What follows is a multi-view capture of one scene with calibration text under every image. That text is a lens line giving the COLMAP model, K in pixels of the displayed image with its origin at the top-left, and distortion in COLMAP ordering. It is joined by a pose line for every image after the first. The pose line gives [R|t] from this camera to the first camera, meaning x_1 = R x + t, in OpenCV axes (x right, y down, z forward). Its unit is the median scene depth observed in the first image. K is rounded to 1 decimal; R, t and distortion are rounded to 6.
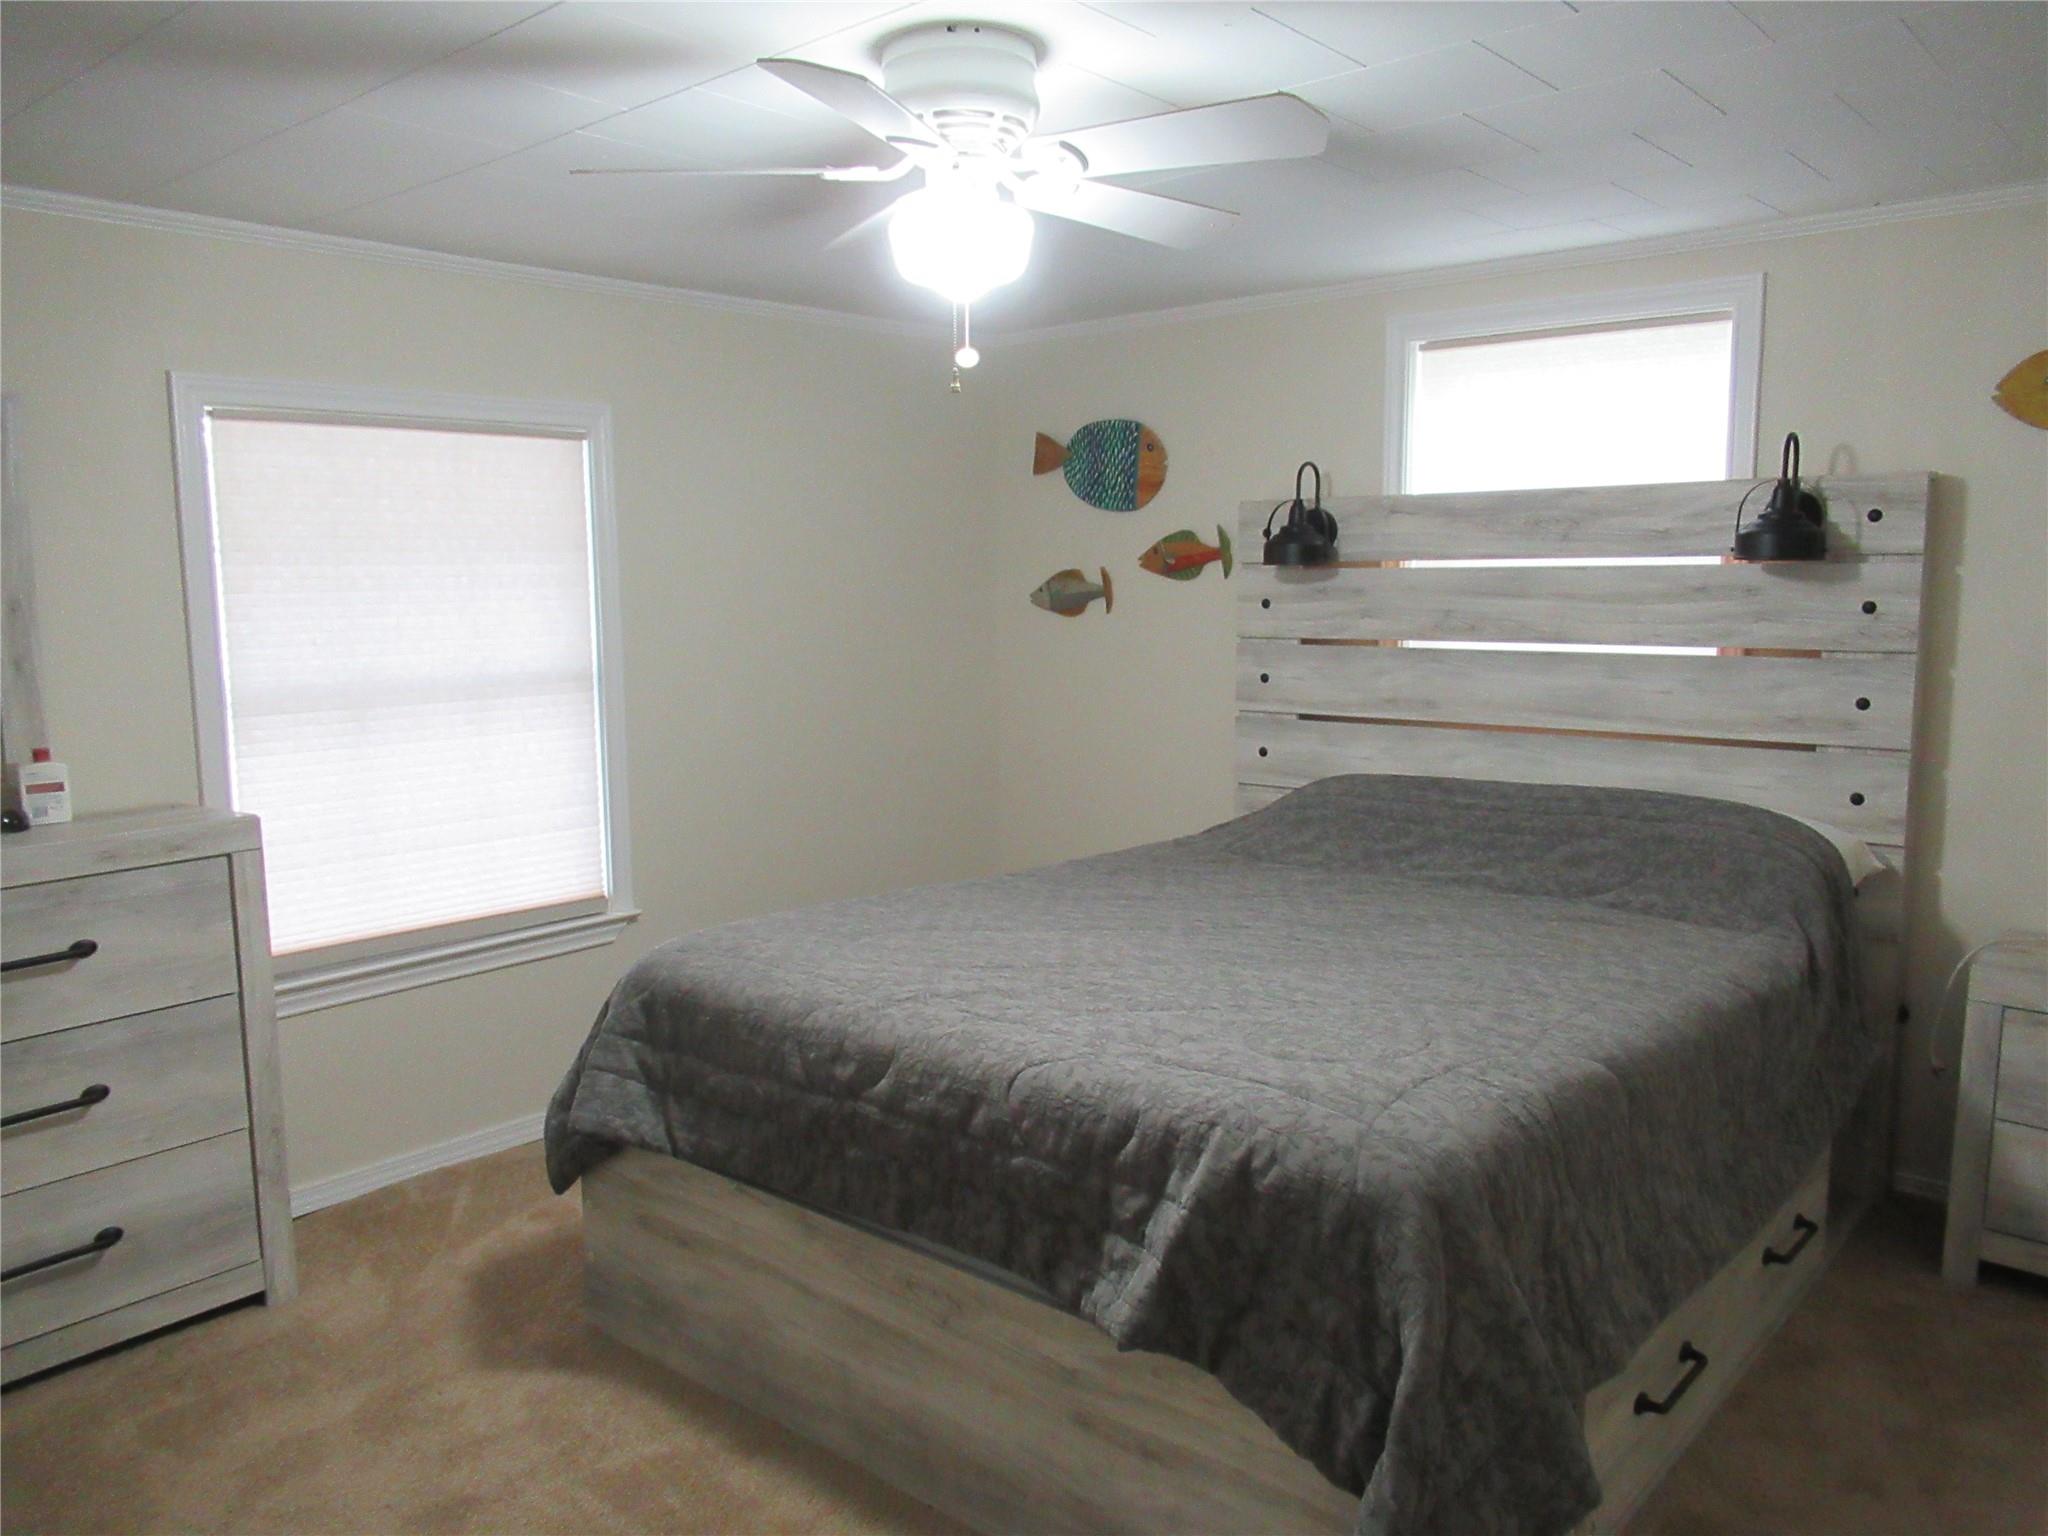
lens RADIAL K [[1535.0, 0, 1026.6], [0, 1535.0, 769.2], [0, 0, 1]] dist [-0.000163, 0.000480]
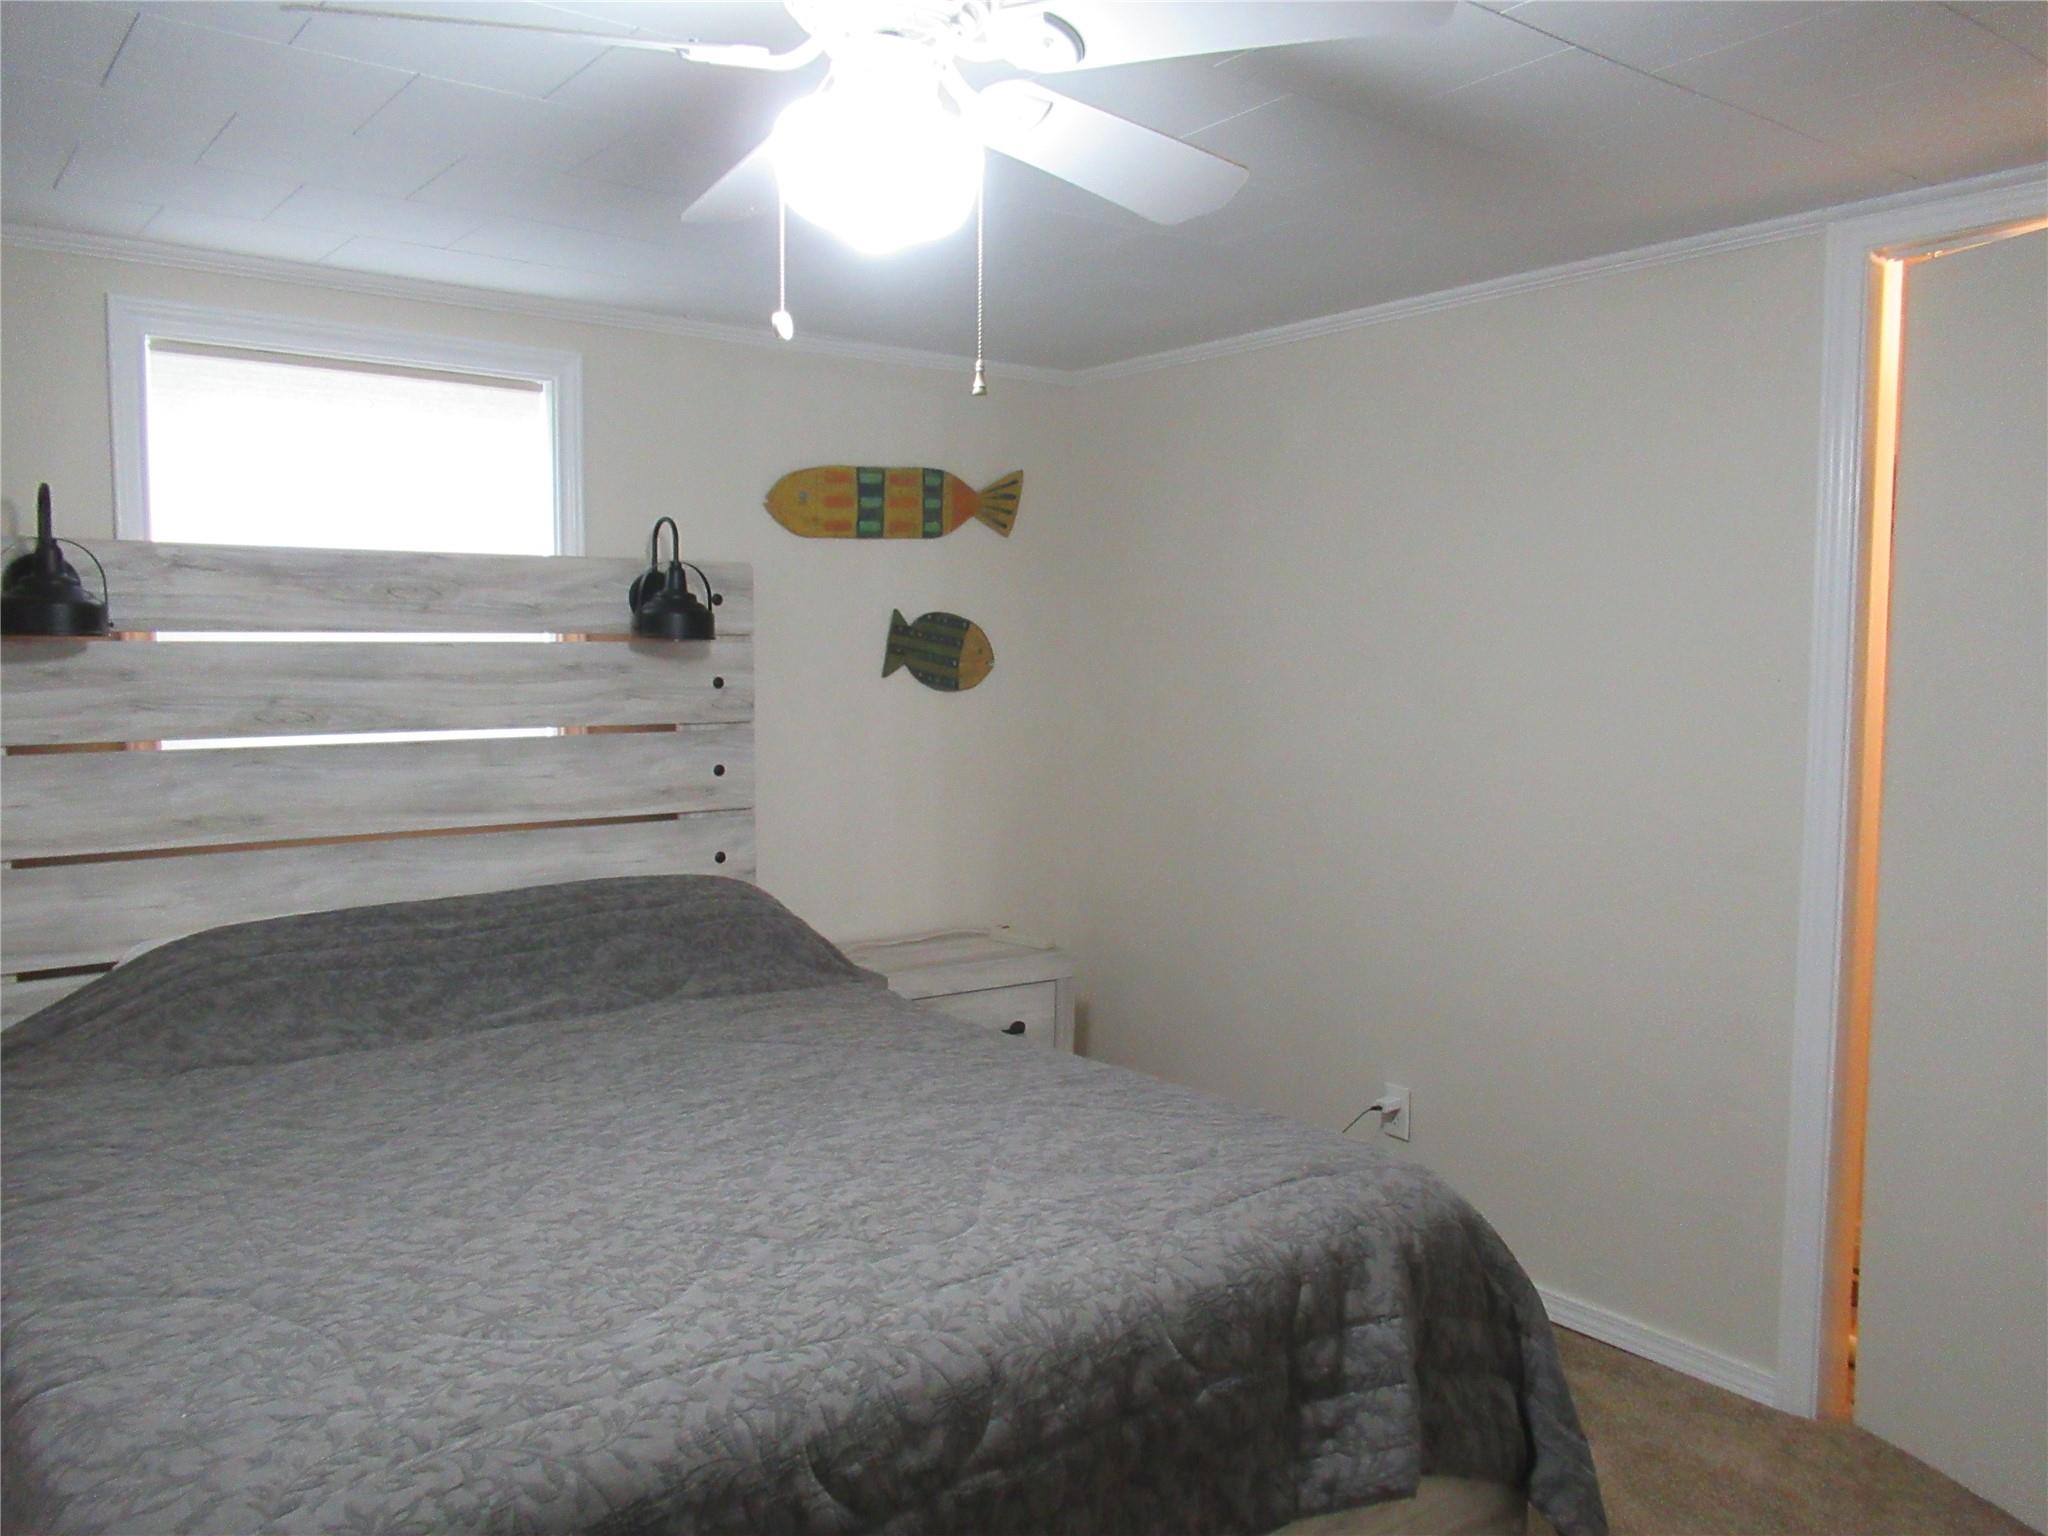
lens RADIAL K [[1535.0, 0, 1037.8], [0, 1535.0, 779.3], [0, 0, 1]] dist [-0.000163, 0.000480]
pose [[0.212577, -0.079419, 0.973911, -0.573671], [0.118869, 0.991391, 0.054899, -0.084225], [-0.969887, 0.104097, 0.220187, 0.656287]]
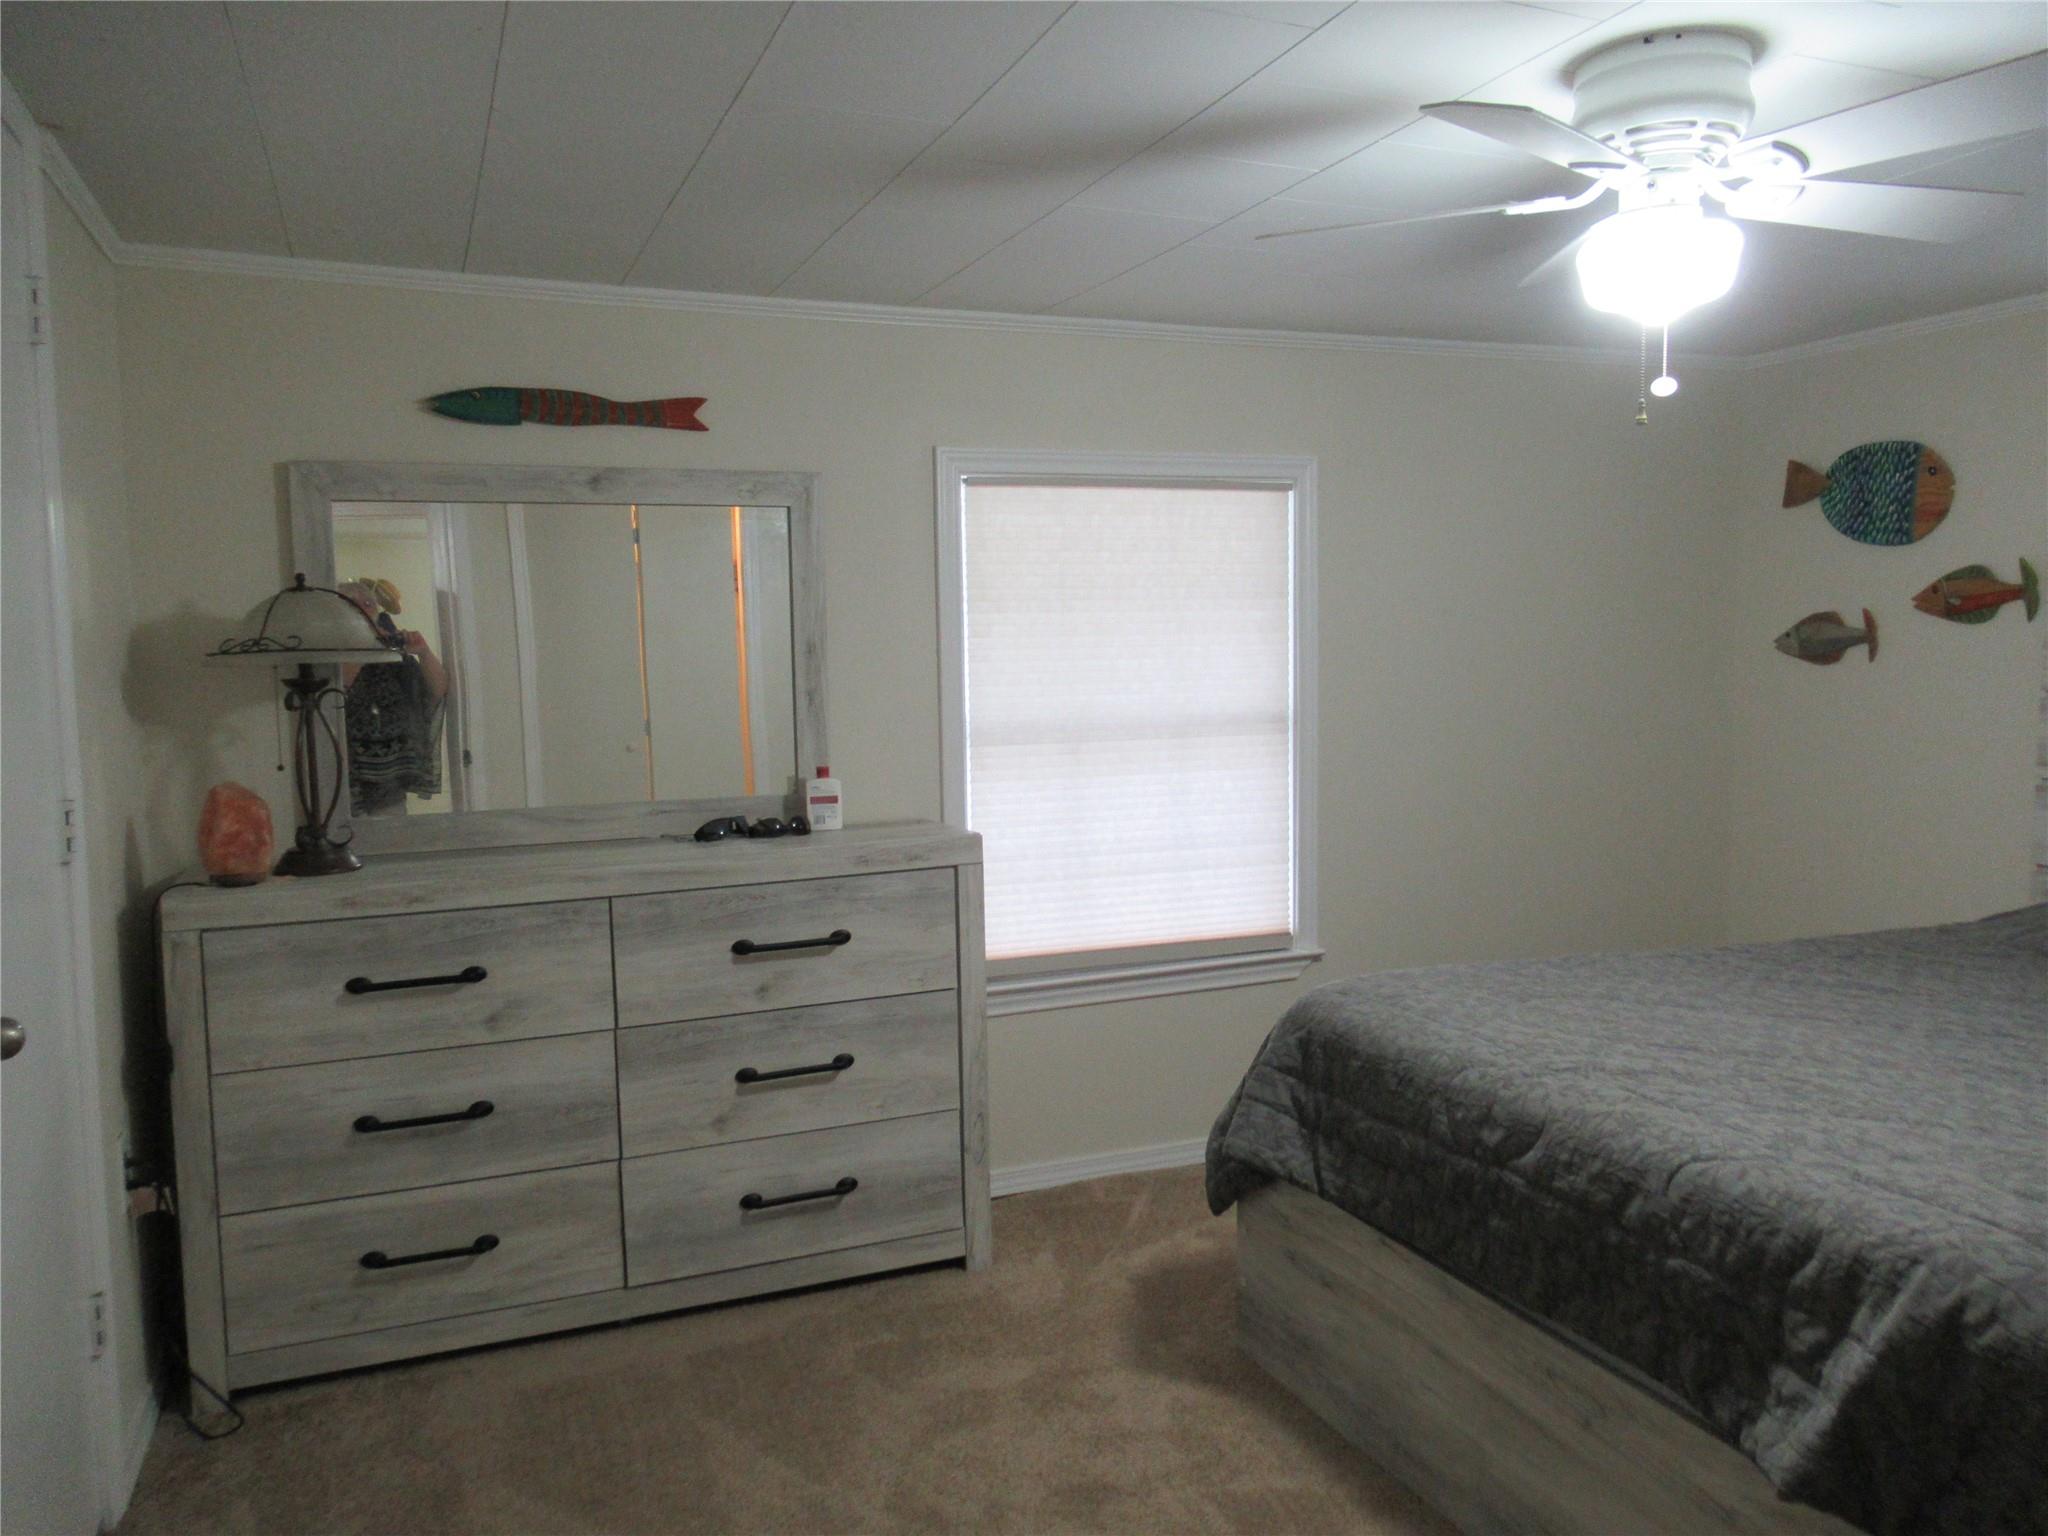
lens RADIAL K [[1535.0, 0, 1021.4], [0, 1535.0, 770.4], [0, 0, 1]] dist [-0.000163, 0.000480]
pose [[0.890400, 0.040620, -0.453363, 0.037528], [-0.053237, 0.998468, -0.015097, -0.001022], [0.452055, 0.037578, 0.891198, 0.003809]]
